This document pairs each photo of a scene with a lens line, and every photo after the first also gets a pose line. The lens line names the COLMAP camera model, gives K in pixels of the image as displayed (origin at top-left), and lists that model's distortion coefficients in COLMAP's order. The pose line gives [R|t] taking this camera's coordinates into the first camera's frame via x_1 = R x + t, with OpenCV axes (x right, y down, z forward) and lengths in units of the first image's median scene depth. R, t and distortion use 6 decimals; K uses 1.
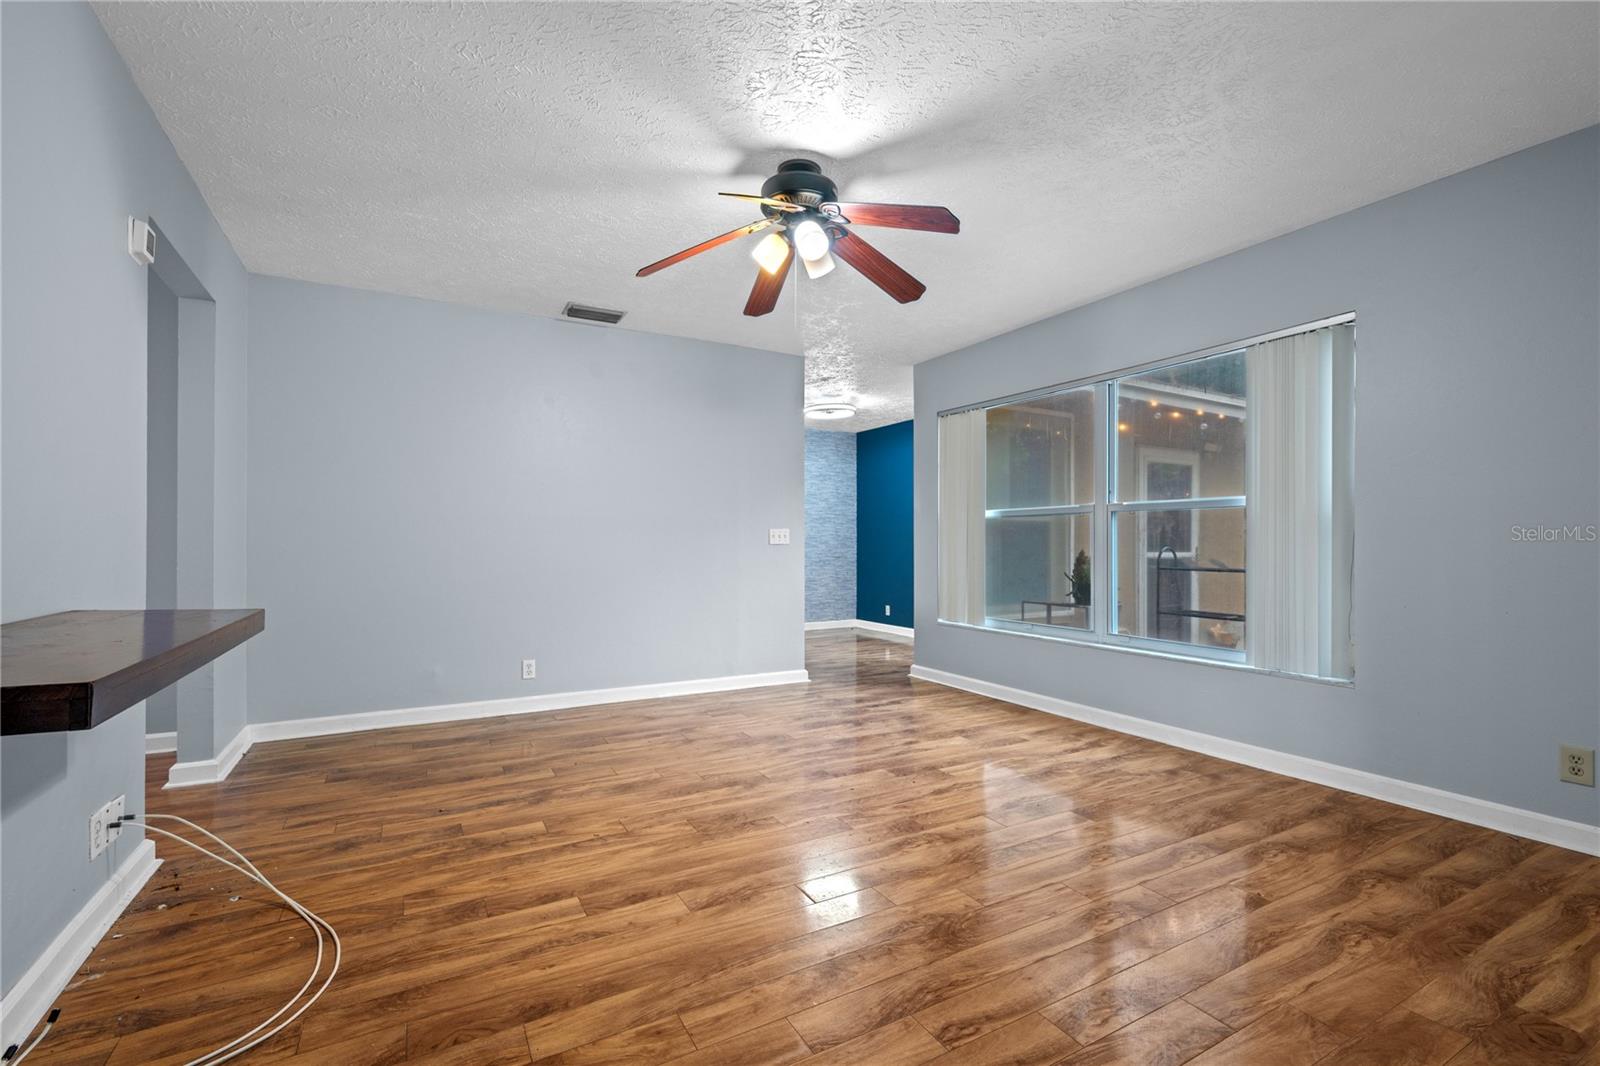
lens RADIAL K [[708.0, 0, 806.5], [0, 708.0, 528.7], [0, 0, 1]] dist [0.000337, 0.000222]
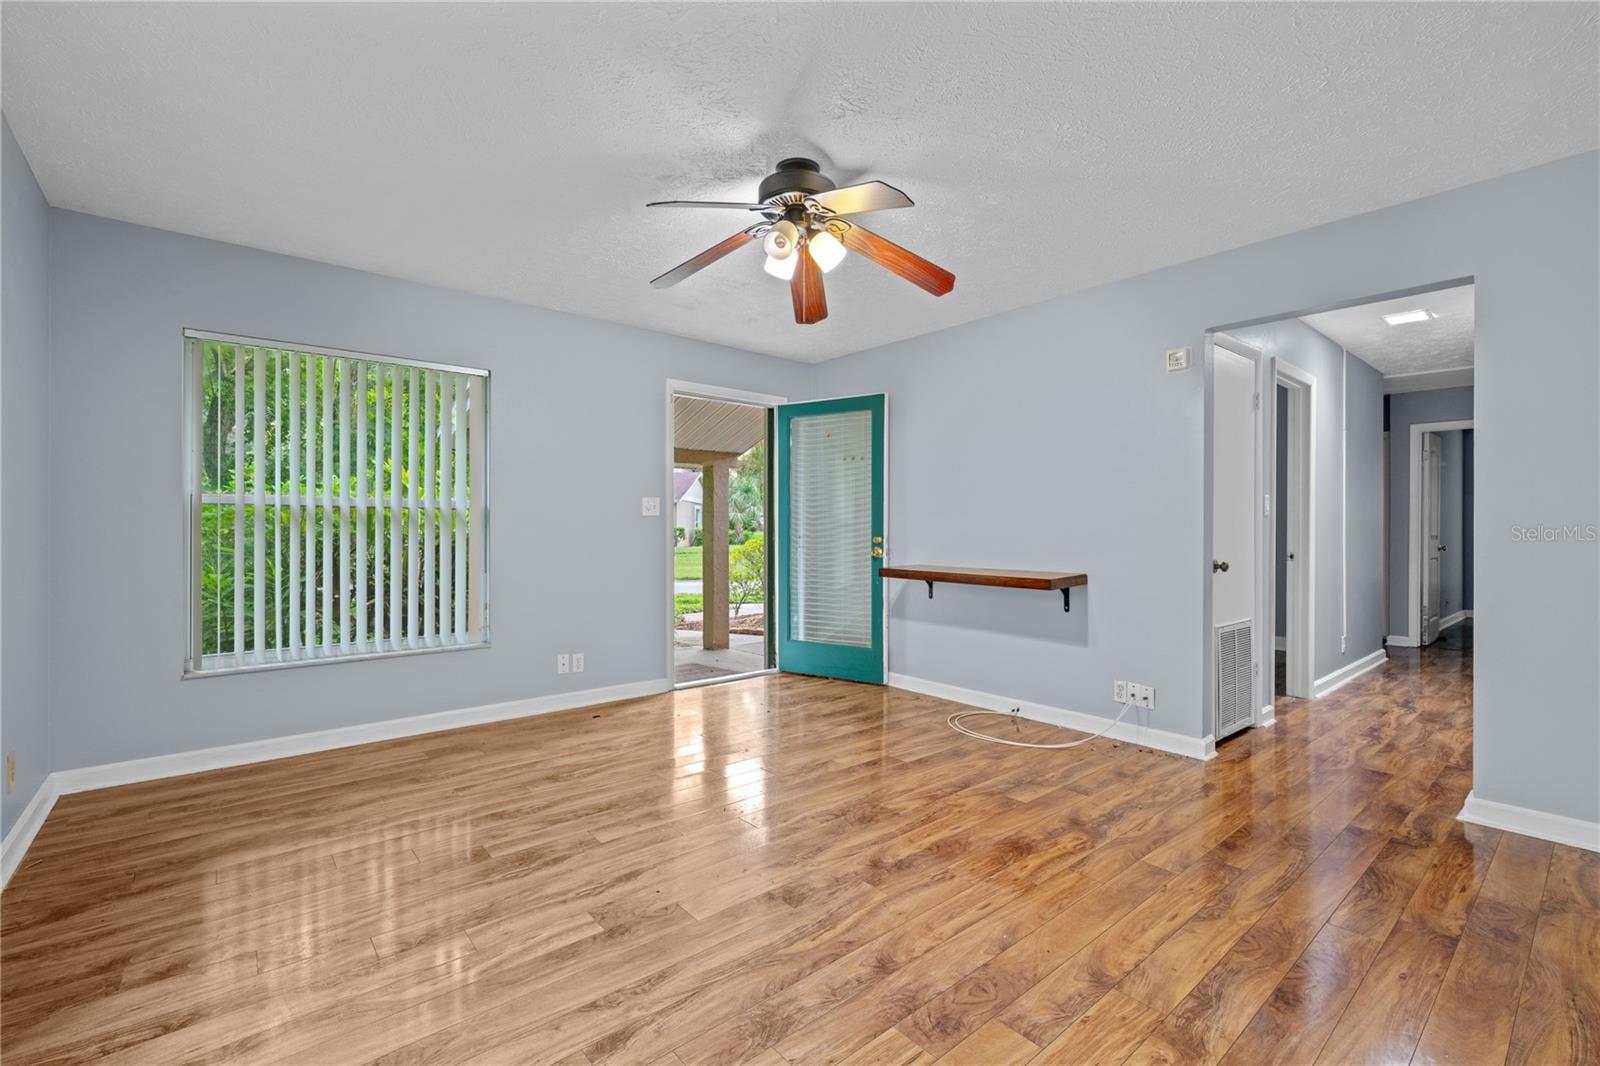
lens RADIAL K [[708.0, 0, 806.5], [0, 708.0, 528.7], [0, 0, 1]] dist [0.000337, 0.000222]
pose [[-0.983219, -0.002294, -0.182414, 0.154500], [0.002229, 0.999695, -0.024588, 0.017001], [0.182414, -0.024582, -0.982914, 1.972098]]
